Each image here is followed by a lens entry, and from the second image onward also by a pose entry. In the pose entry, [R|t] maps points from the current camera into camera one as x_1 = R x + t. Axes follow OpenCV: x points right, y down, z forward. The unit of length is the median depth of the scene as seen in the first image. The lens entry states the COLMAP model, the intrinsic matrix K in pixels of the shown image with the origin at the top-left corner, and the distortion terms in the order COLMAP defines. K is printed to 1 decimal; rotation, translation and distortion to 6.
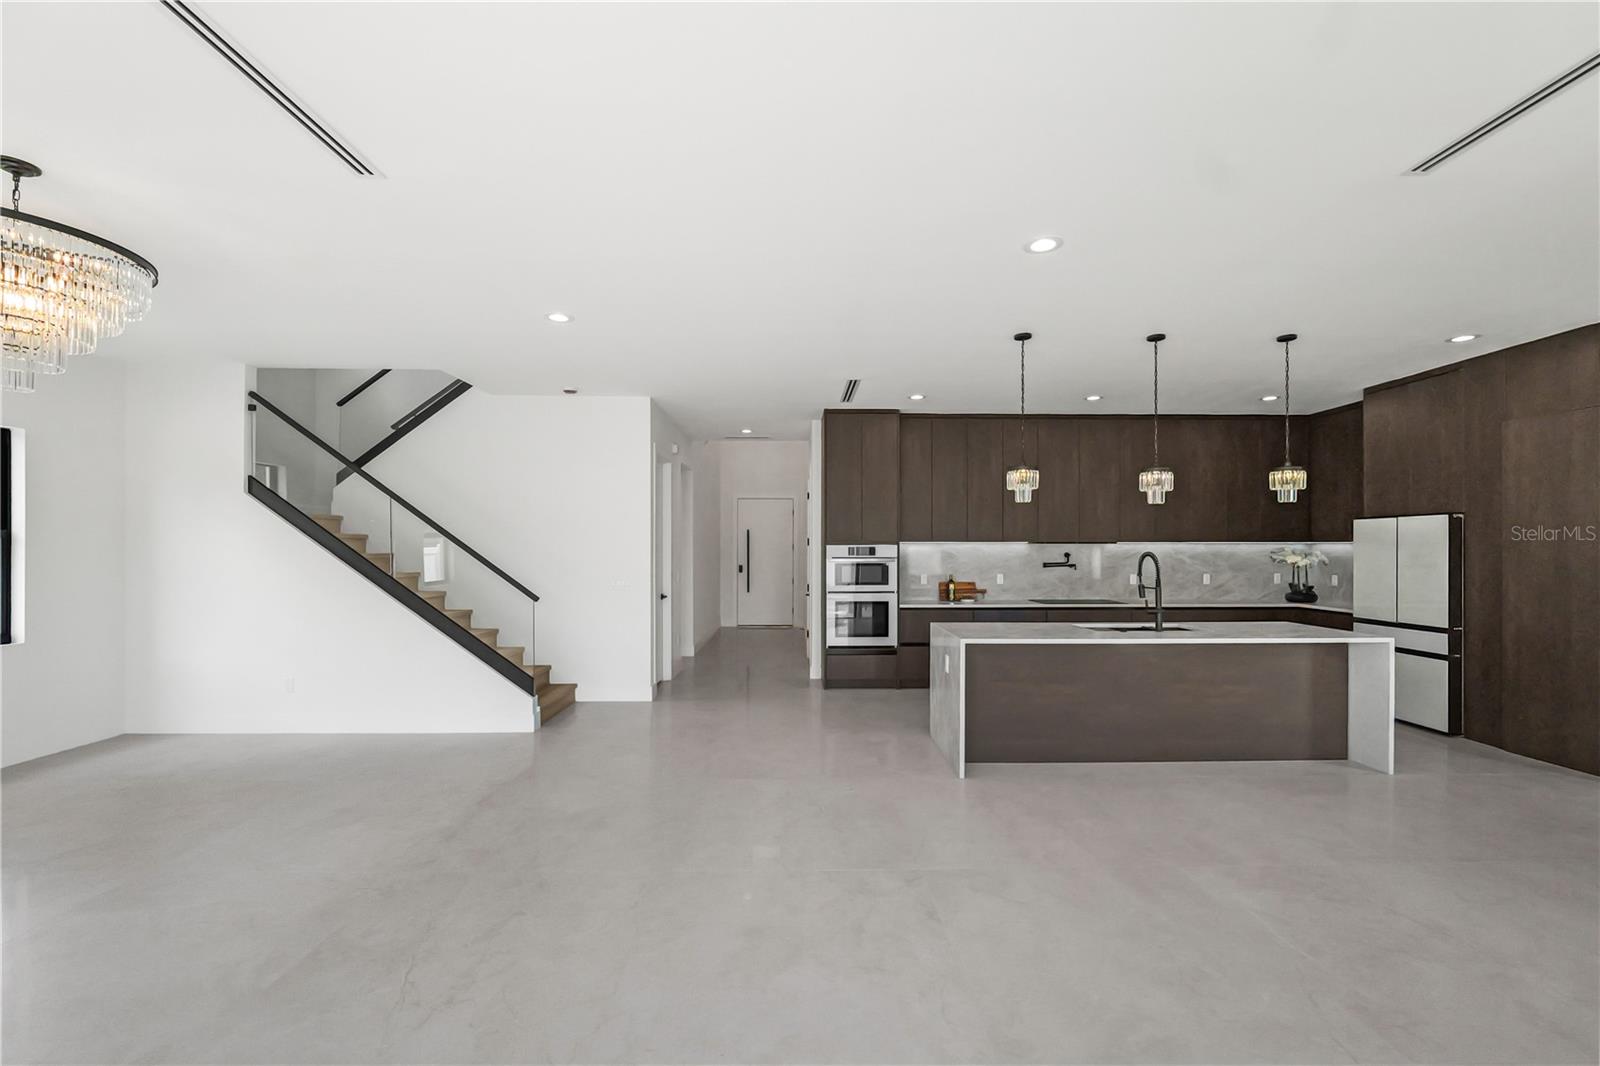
lens RADIAL K [[658.5, 0, 803.4], [0, 658.5, 543.9], [0, 0, 1]] dist [-0.009175, 0.000764]
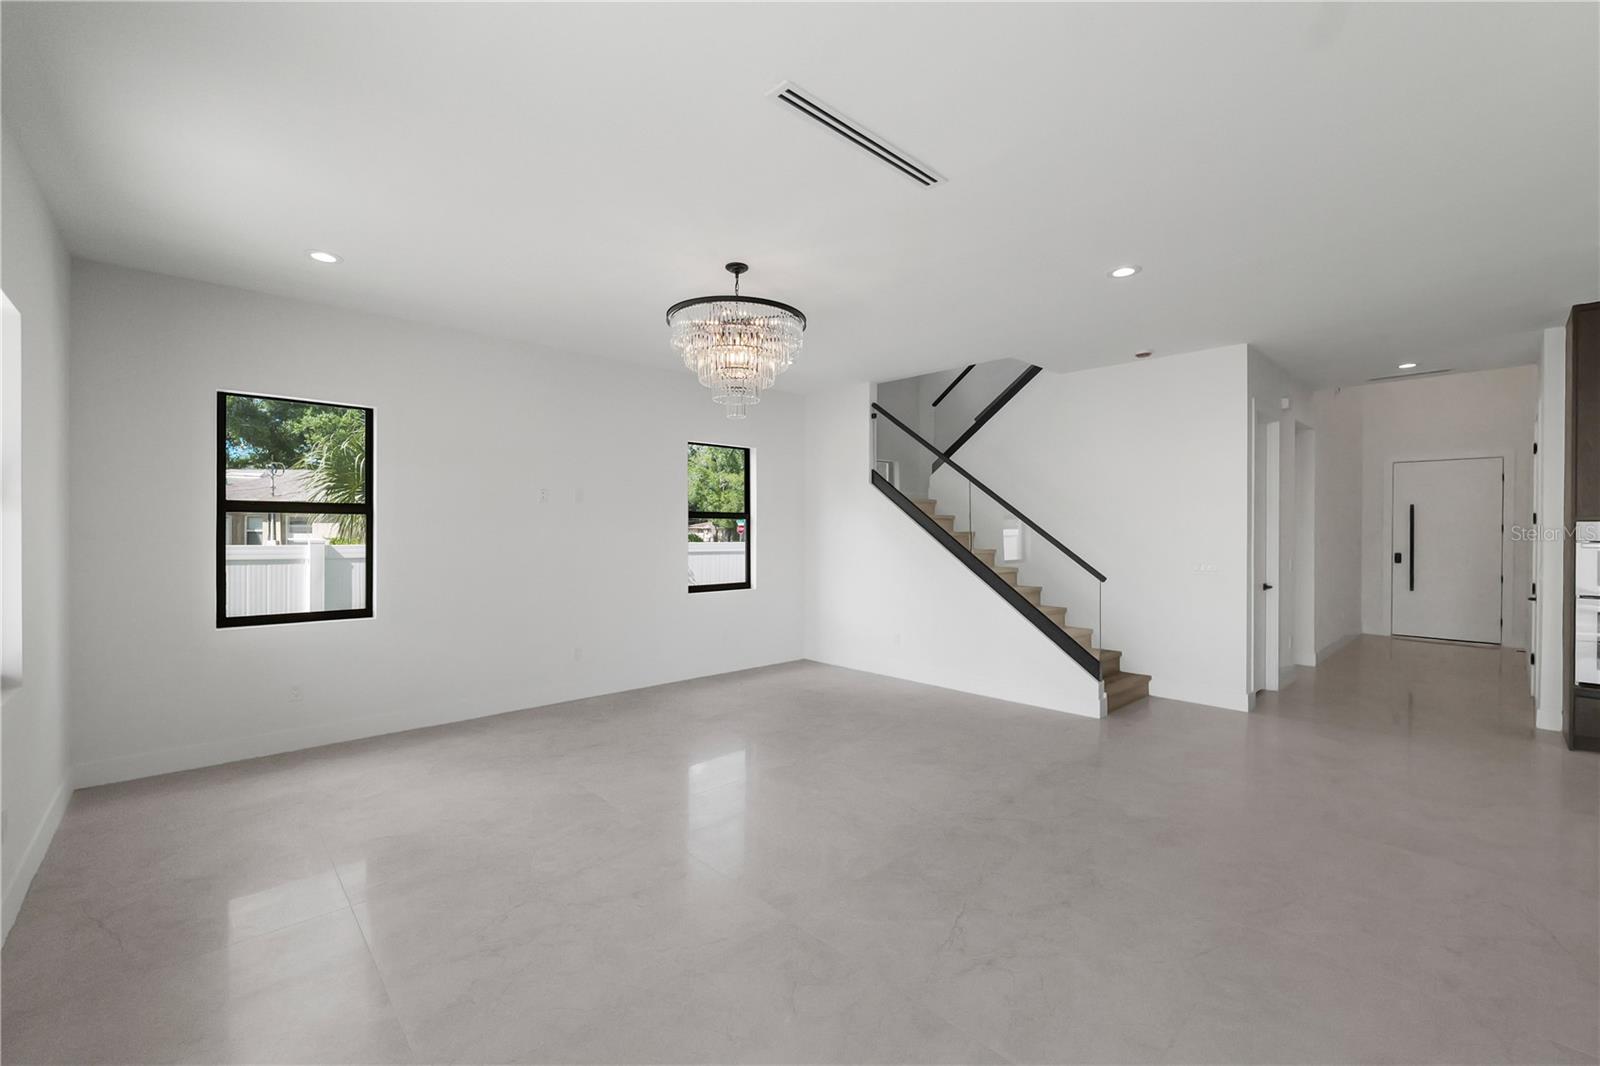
lens RADIAL K [[658.5, 0, 790.0], [0, 658.5, 532.8], [0, 0, 1]] dist [-0.009175, 0.000764]
pose [[0.662522, 0.003382, -0.749035, 0.003155], [0.002694, 0.999973, 0.006897, 0.006812], [0.749037, -0.006588, 0.662495, 0.026700]]
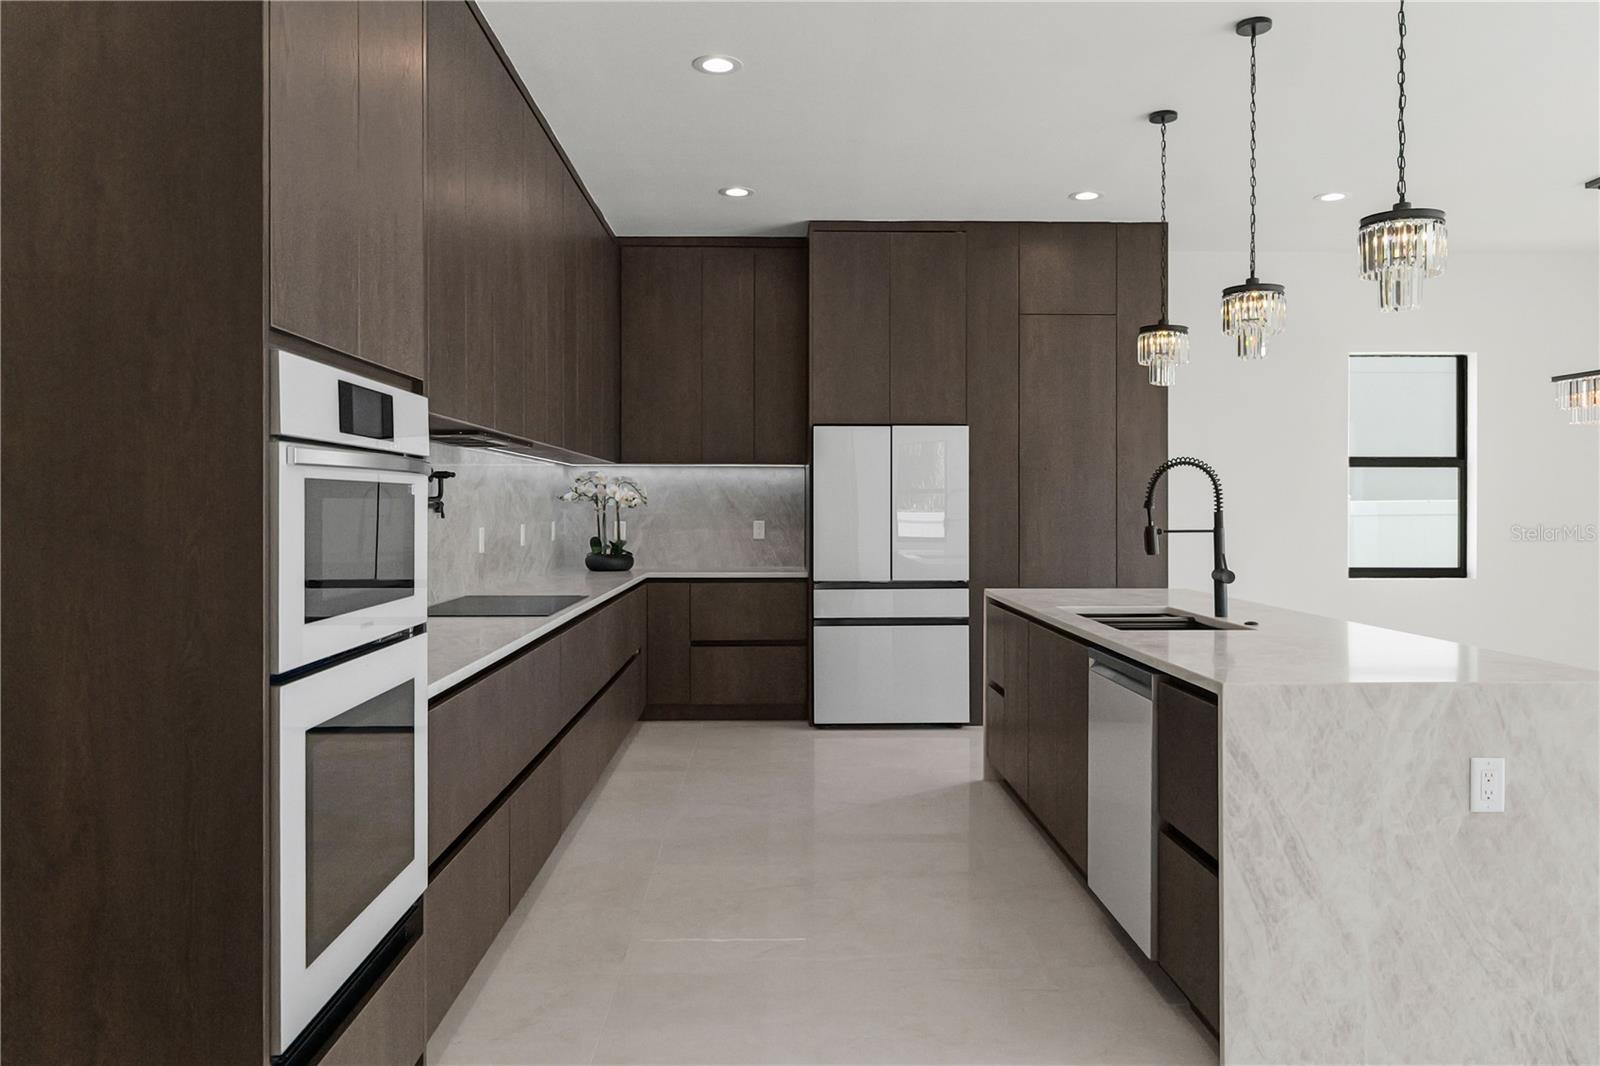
lens RADIAL K [[1133.9, 0, 793.6], [0, 1133.9, 512.5], [0, 0, 1]] dist [-0.003841, 0.006255]
pose [[-0.007434, -0.005558, 0.999957, -0.236217], [-0.008202, 0.999951, 0.005497, 0.038670], [-0.999939, -0.008160, -0.007479, 0.995987]]
